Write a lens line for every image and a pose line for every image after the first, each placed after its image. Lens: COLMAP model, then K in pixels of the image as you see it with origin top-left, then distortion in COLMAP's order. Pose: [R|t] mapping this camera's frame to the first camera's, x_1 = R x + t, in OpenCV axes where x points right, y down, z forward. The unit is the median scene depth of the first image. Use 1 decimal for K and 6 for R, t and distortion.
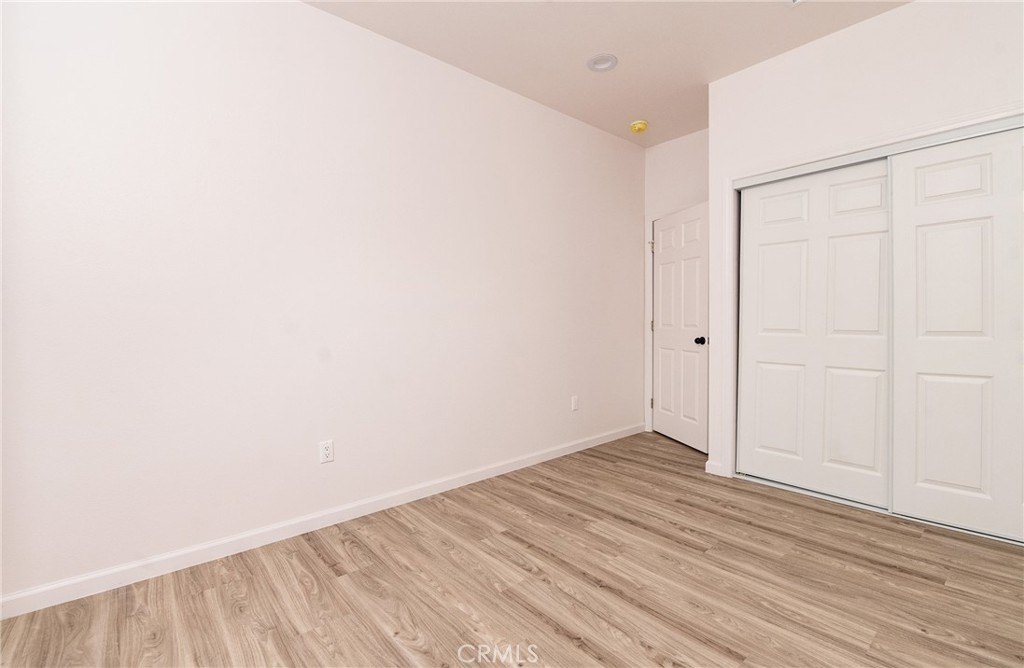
lens RADIAL K [[454.2, 0, 512.0], [0, 454.2, 334.0], [0, 0, 1]] dist [-0.022585, -0.000592]
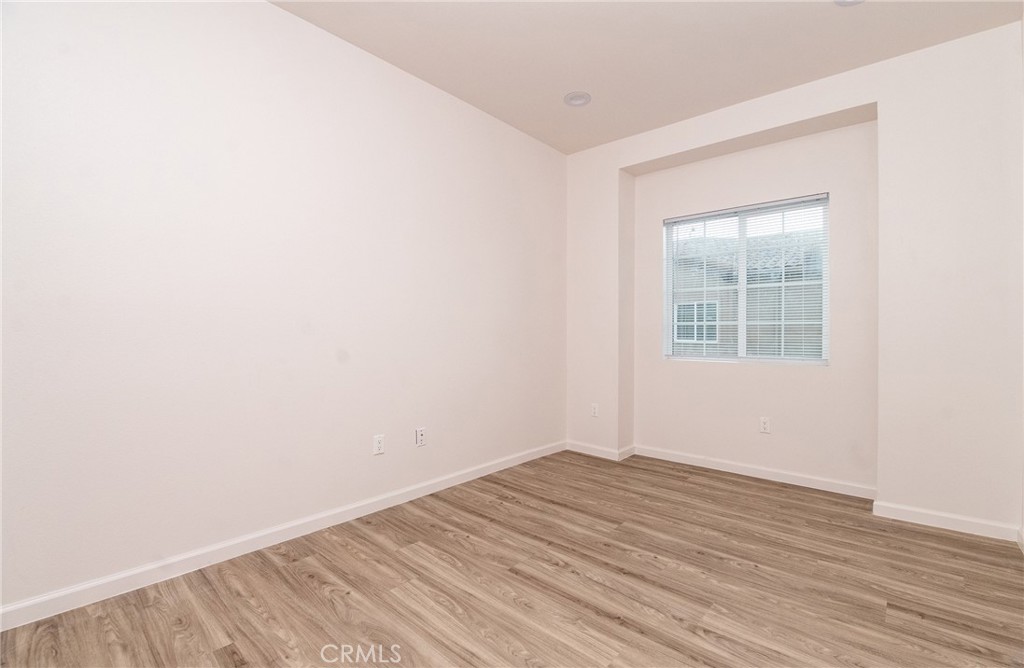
lens RADIAL K [[454.2, 0, 512.0], [0, 454.2, 334.0], [0, 0, 1]] dist [-0.022585, -0.000592]
pose [[-0.993759, 0.009547, -0.111136, 0.437398], [0.005283, 0.999241, 0.038602, -0.058821], [0.111420, 0.037774, -0.993055, 1.590406]]
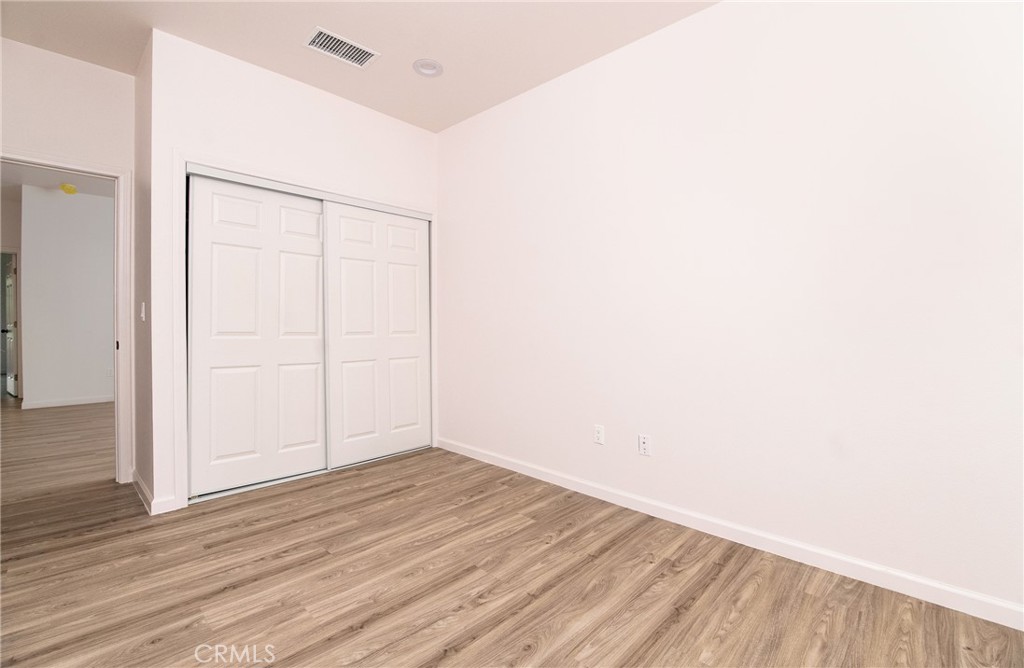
lens RADIAL K [[439.0, 0, 514.9], [0, 439.0, 322.8], [0, 0, 1]] dist [-0.021353, -0.000723]
pose [[-0.094542, 0.007442, 0.995493, -0.569517], [0.019911, 0.999786, -0.005583, -0.019305], [-0.995322, 0.019293, -0.094670, 0.650217]]
